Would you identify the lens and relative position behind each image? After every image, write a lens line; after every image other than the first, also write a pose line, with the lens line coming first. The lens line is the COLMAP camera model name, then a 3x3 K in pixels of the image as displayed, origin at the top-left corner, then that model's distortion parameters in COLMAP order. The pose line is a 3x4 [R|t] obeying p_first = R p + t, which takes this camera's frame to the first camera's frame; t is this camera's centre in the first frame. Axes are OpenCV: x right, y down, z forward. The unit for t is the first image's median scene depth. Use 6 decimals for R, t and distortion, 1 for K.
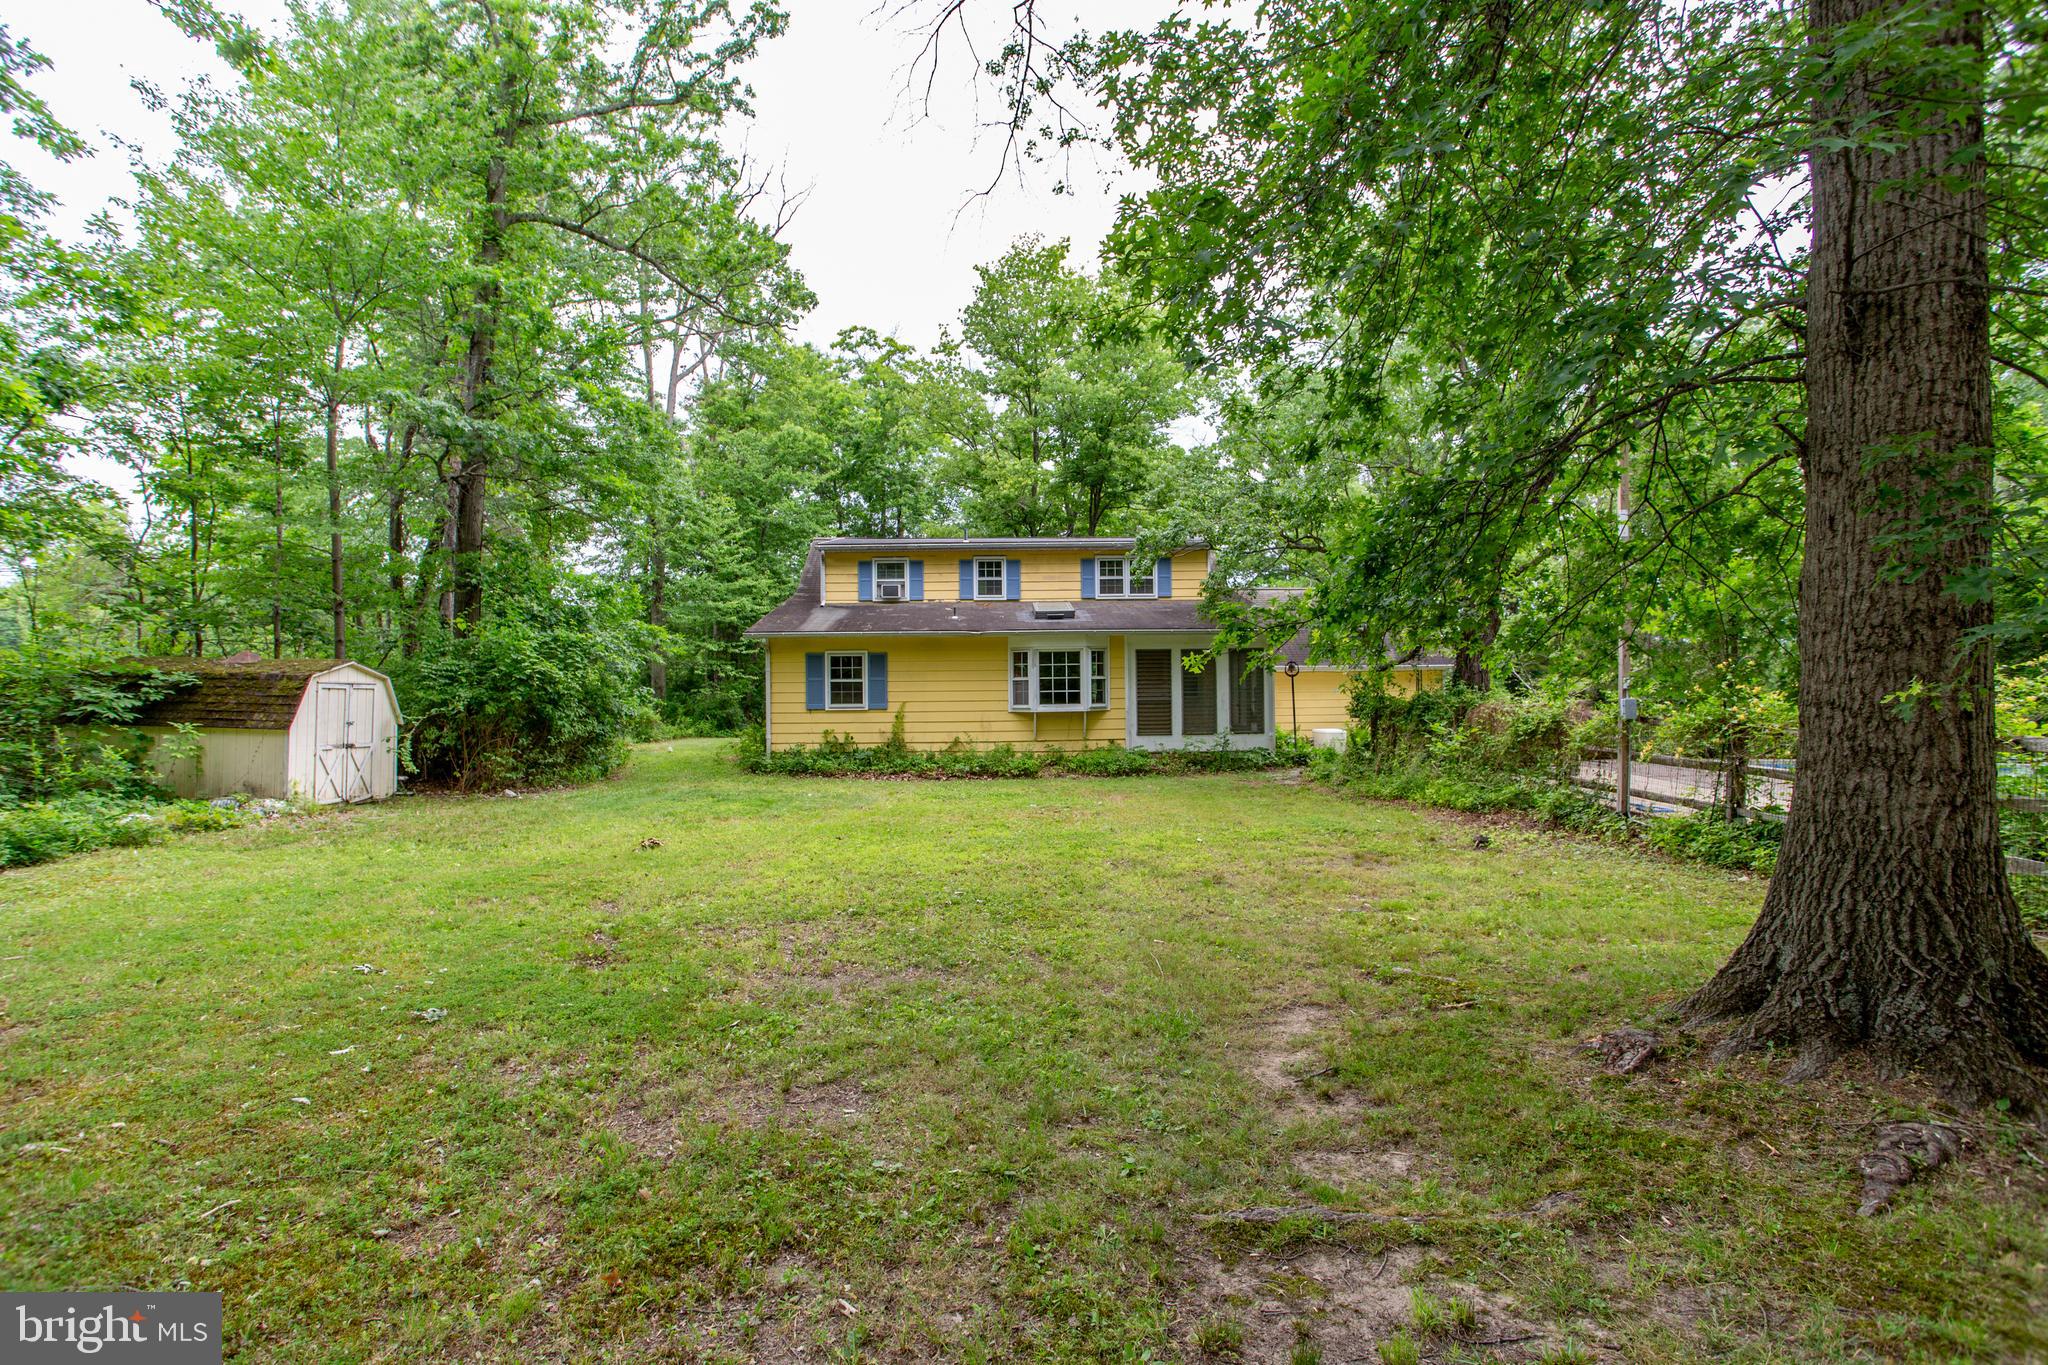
lens RADIAL K [[1001.4, 0, 1006.7], [0, 1001.4, 677.9], [0, 0, 1]] dist [-0.083096, 0.038036]
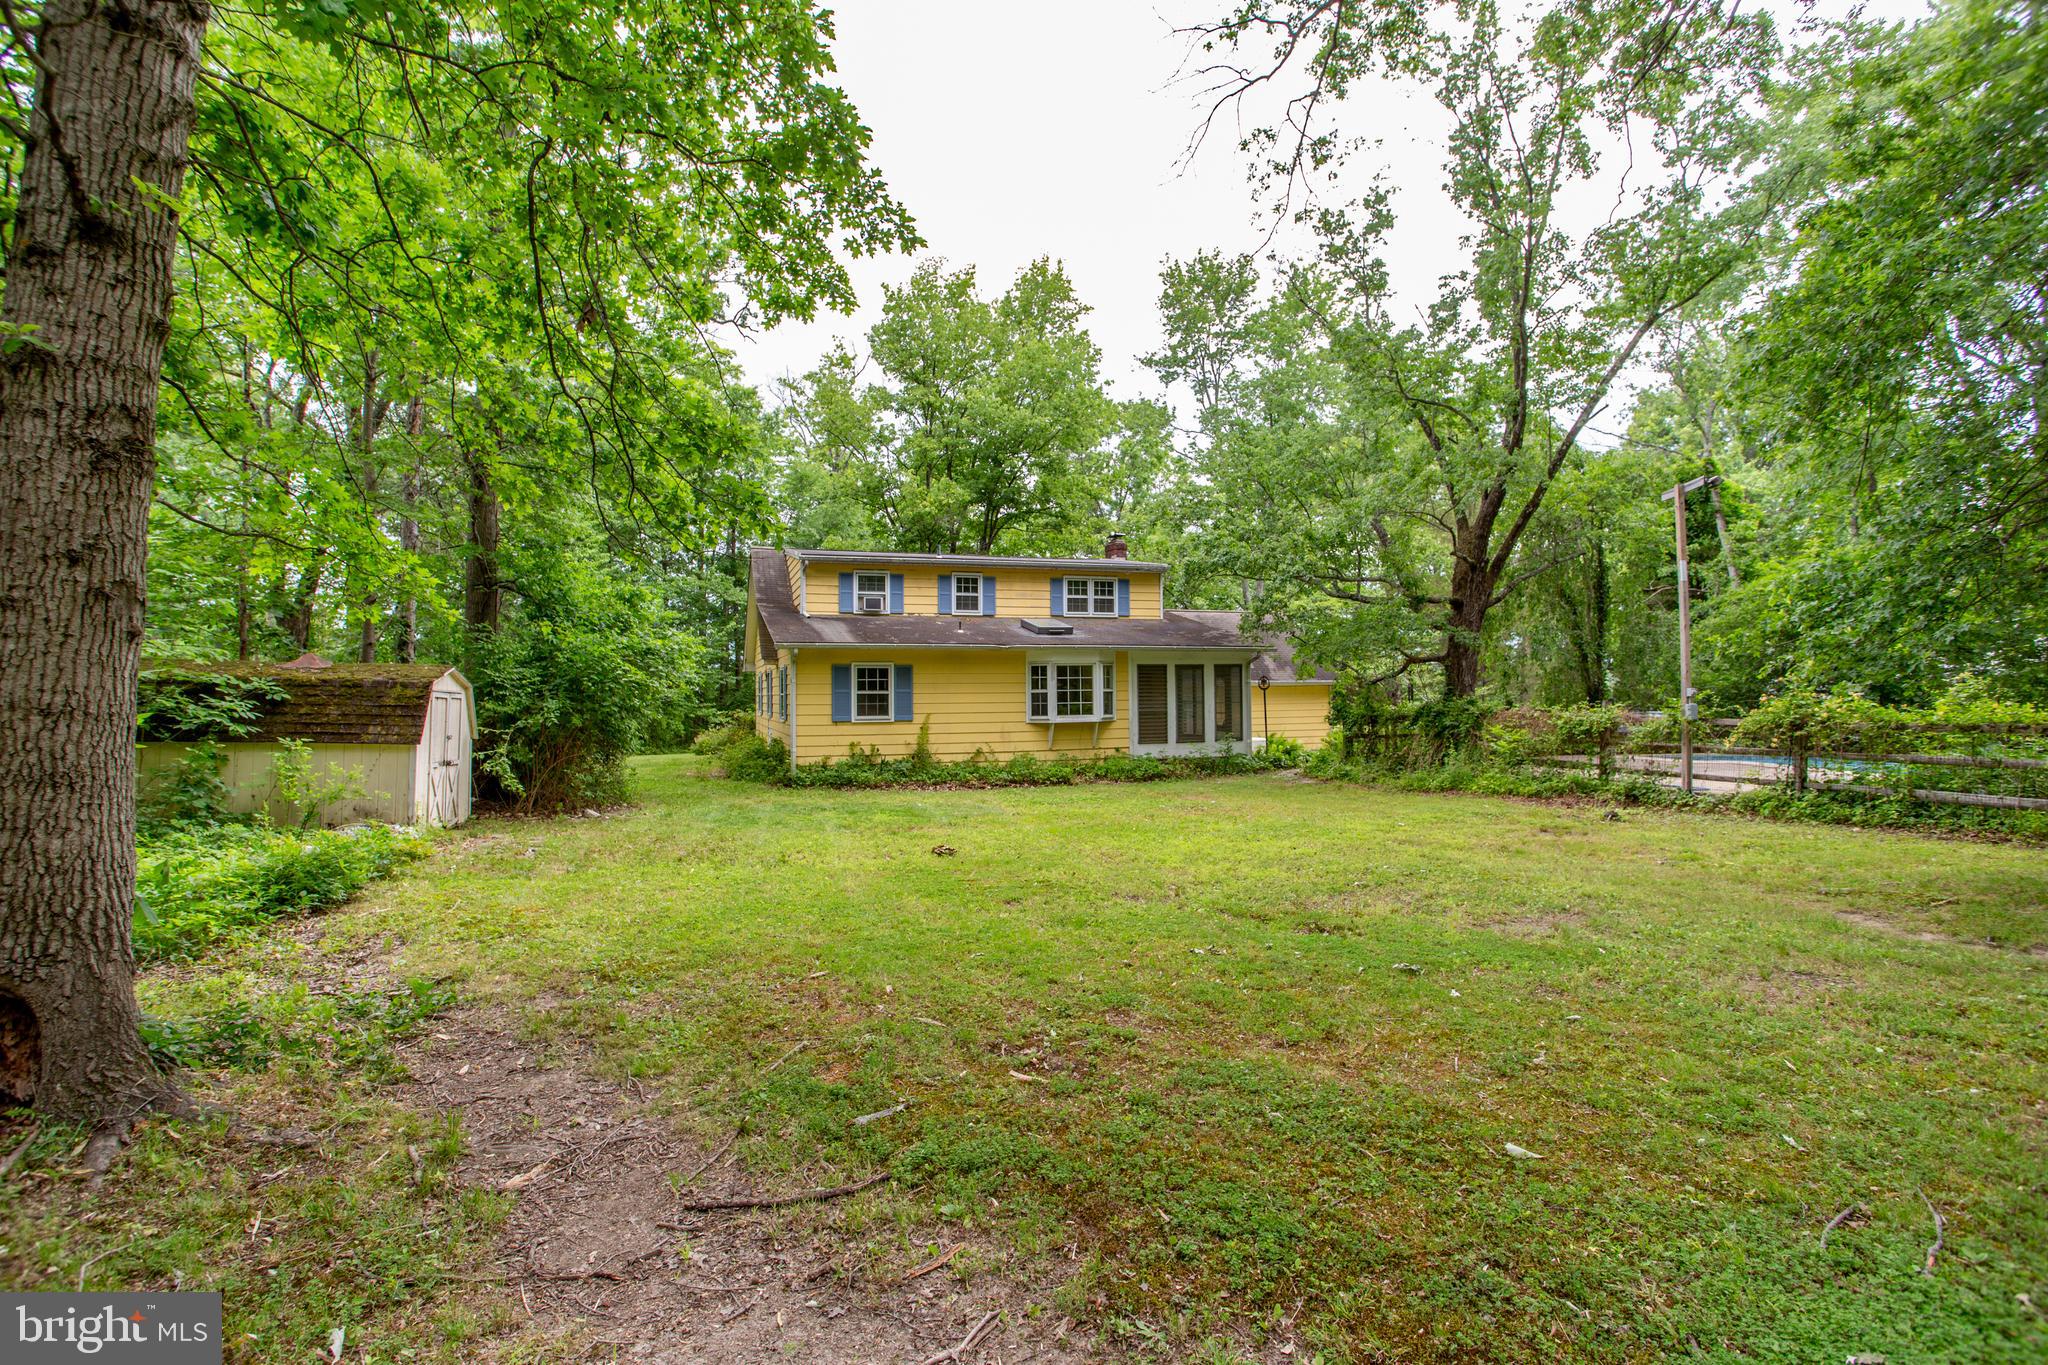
lens RADIAL K [[1001.4, 0, 1006.7], [0, 1001.4, 677.9], [0, 0, 1]] dist [-0.083096, 0.038036]
pose [[0.959245, 0.006505, 0.282501, -0.313902], [-0.001812, 0.999856, -0.016873, 0.004766], [-0.282570, 0.015673, 0.959118, 0.003695]]
